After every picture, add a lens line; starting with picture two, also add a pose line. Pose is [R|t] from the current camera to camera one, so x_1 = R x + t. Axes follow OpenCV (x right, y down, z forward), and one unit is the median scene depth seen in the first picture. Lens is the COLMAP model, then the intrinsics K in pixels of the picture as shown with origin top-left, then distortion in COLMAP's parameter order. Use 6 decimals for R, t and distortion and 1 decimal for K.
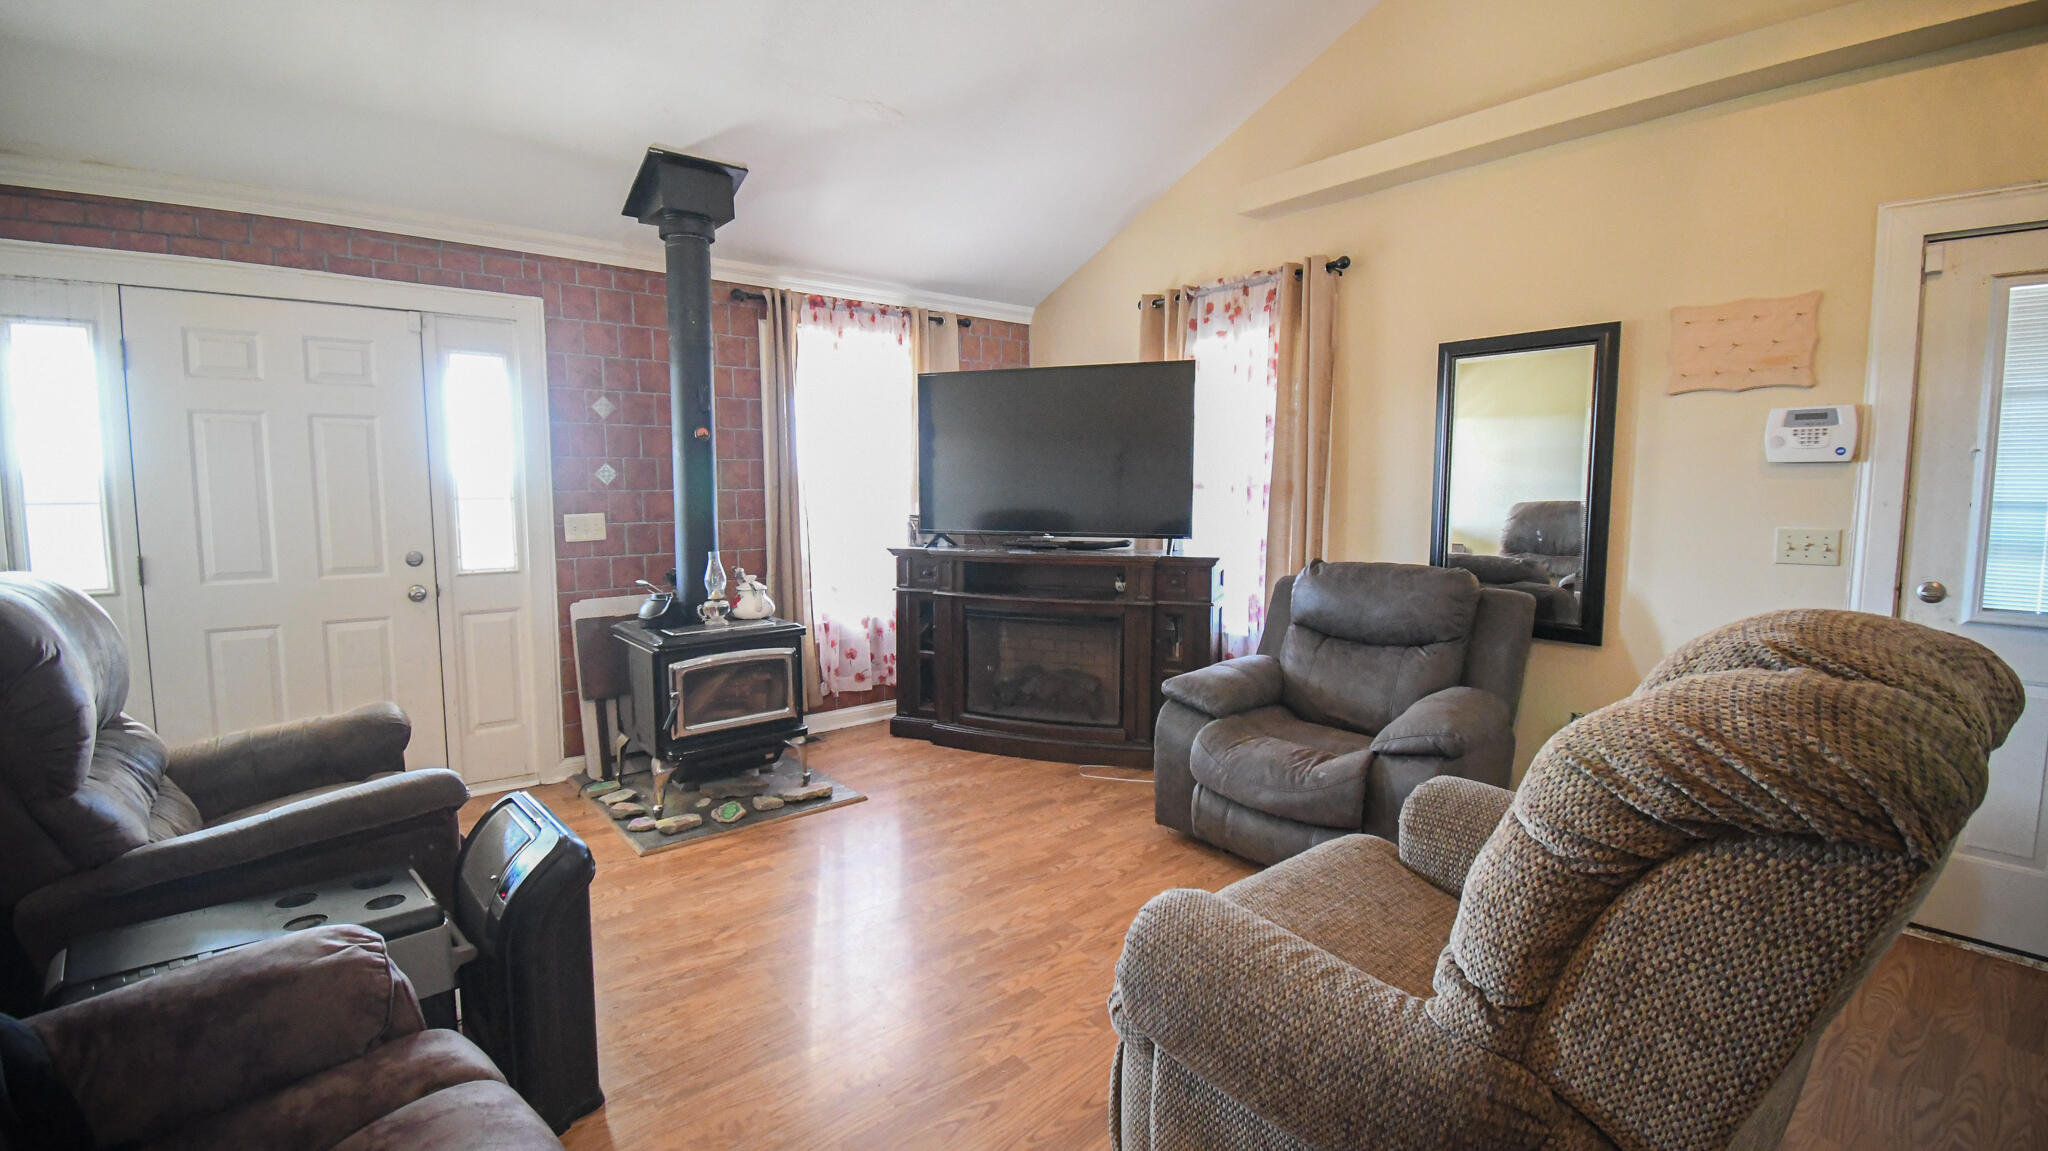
lens RADIAL K [[900.9, 0, 1025.0], [0, 900.9, 572.5], [0, 0, 1]] dist [0.016009, -0.022960]
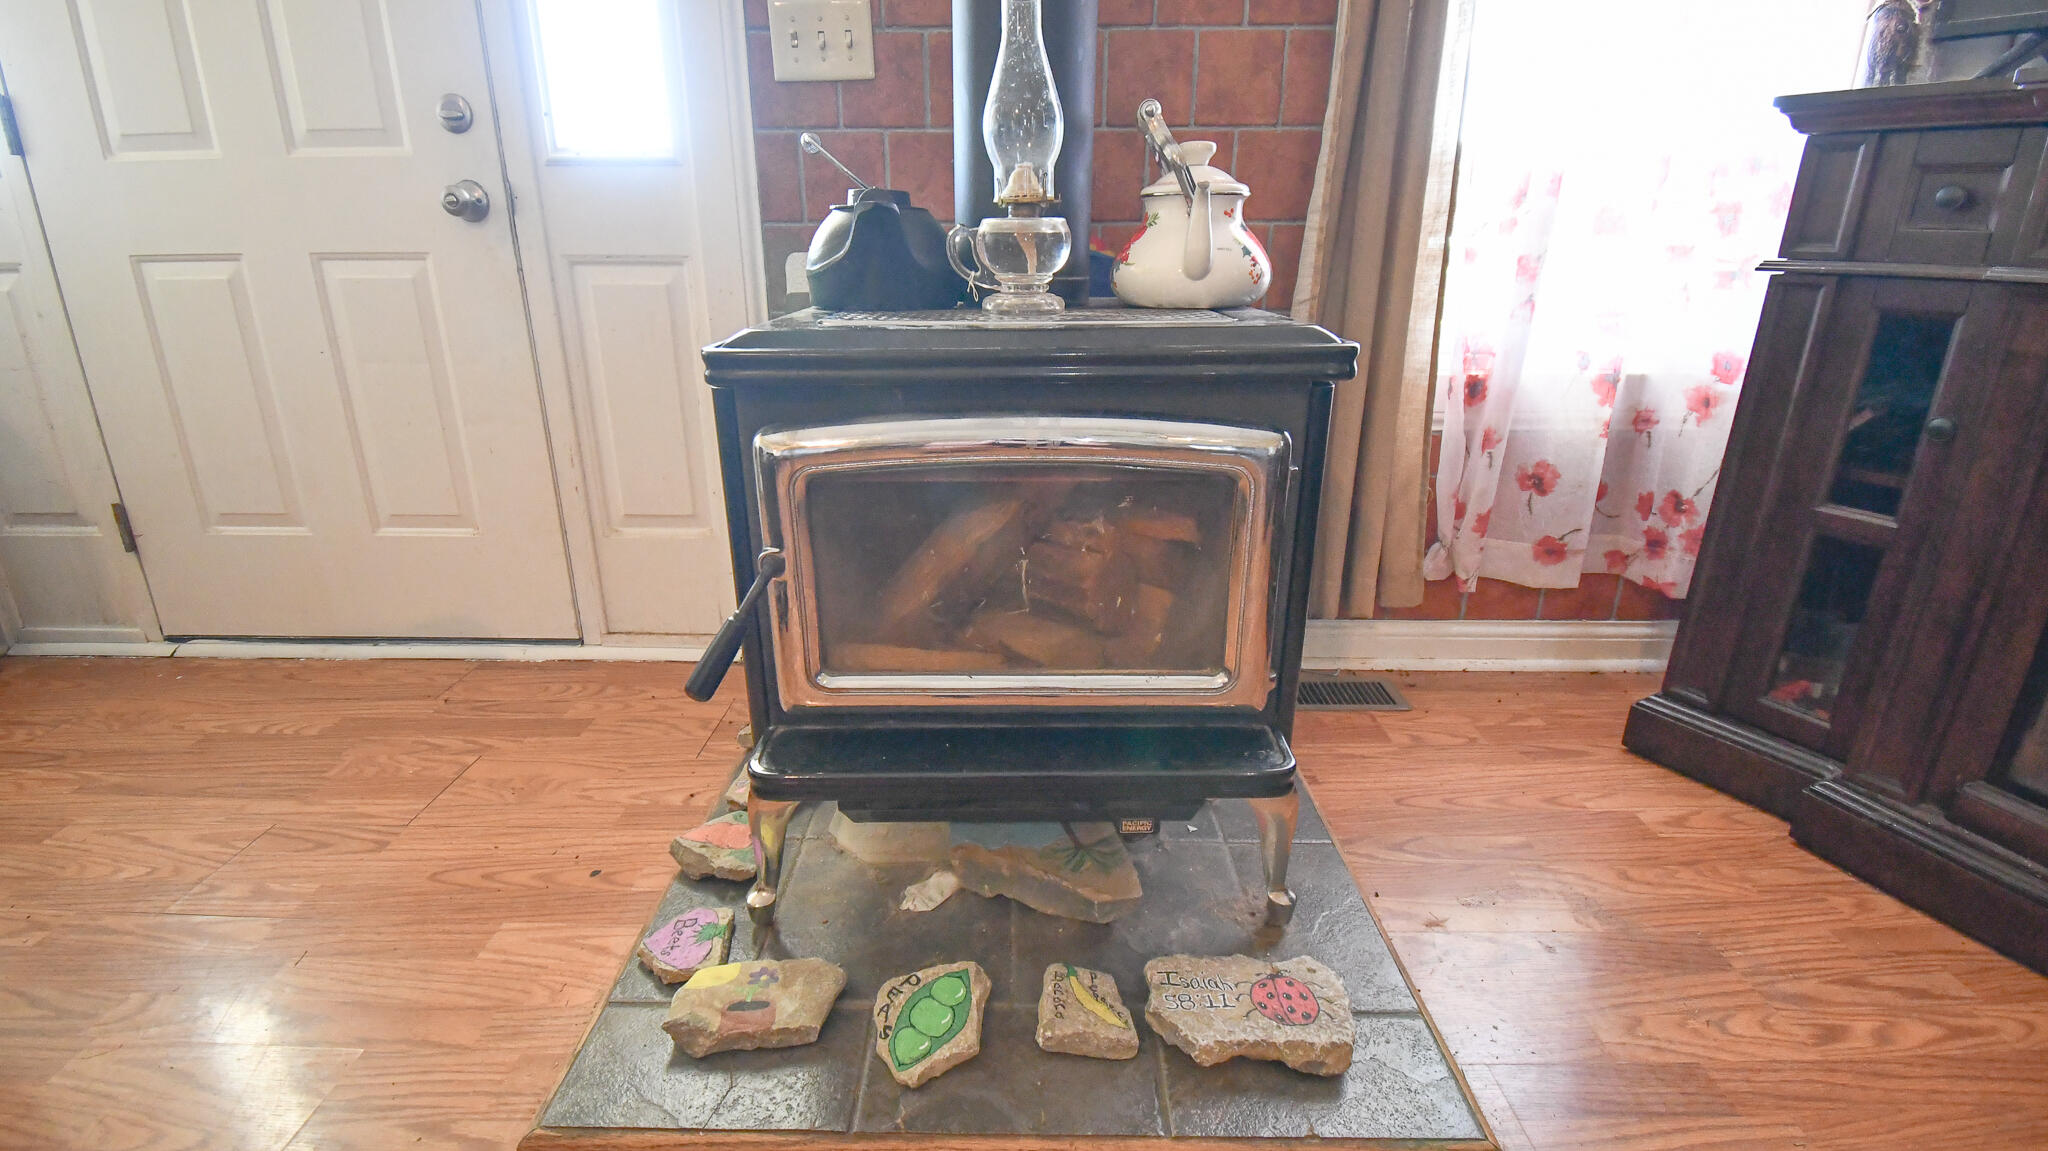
lens RADIAL K [[900.9, 0, 1019.8], [0, 900.9, 571.3], [0, 0, 1]] dist [0.016009, -0.022960]
pose [[0.764624, 0.212955, -0.608277, -0.135419], [-0.065146, 0.964535, 0.255789, 0.053466], [0.641176, -0.155956, 0.751380, 0.653066]]
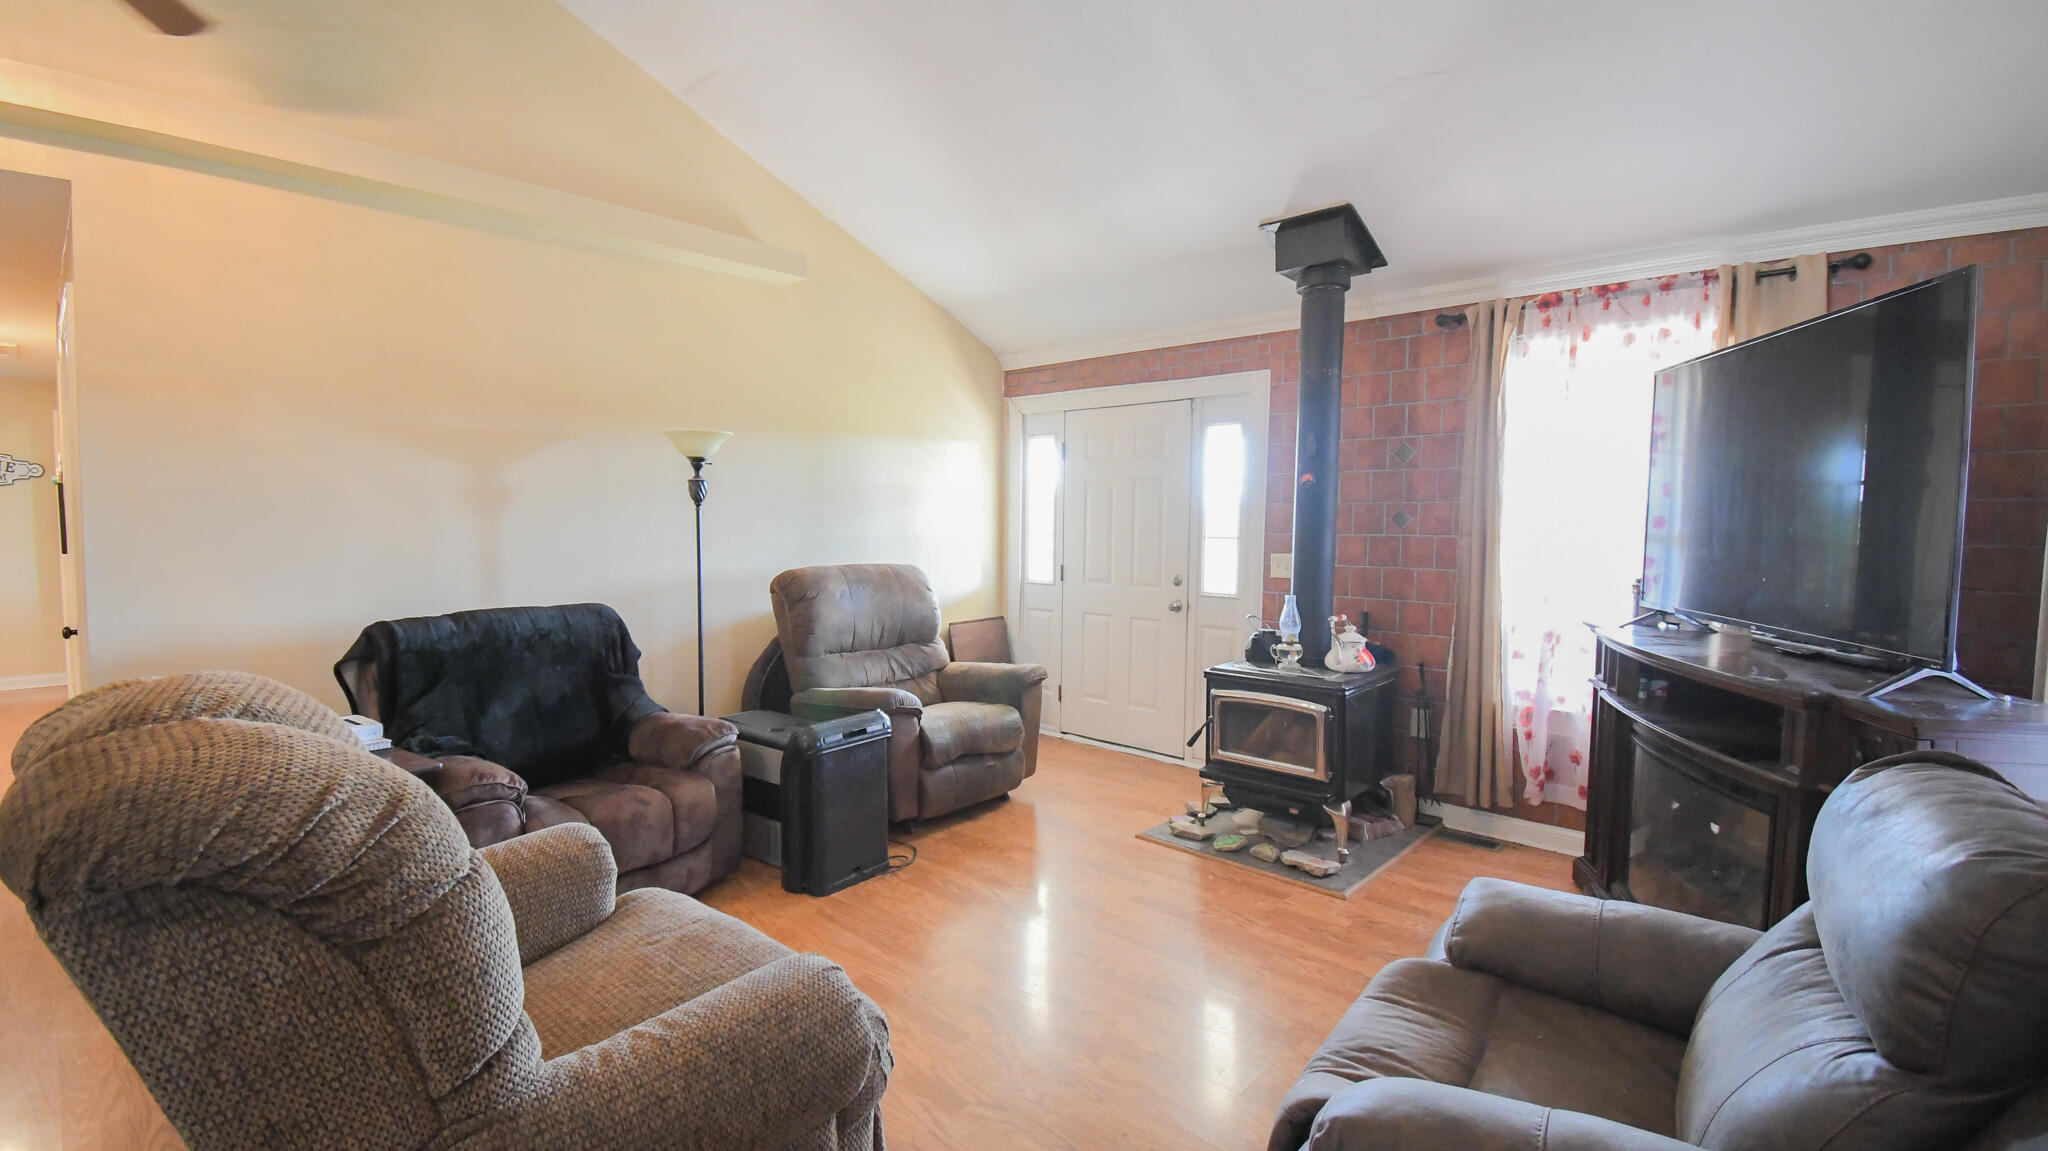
lens RADIAL K [[900.9, 0, 1008.5], [0, 900.9, 575.4], [0, 0, 1]] dist [0.016009, -0.022960]
pose [[0.125735, 0.066570, -0.989828, 0.511165], [-0.104079, 0.993125, 0.053571, -0.055030], [0.986589, 0.096285, 0.131799, 0.452885]]
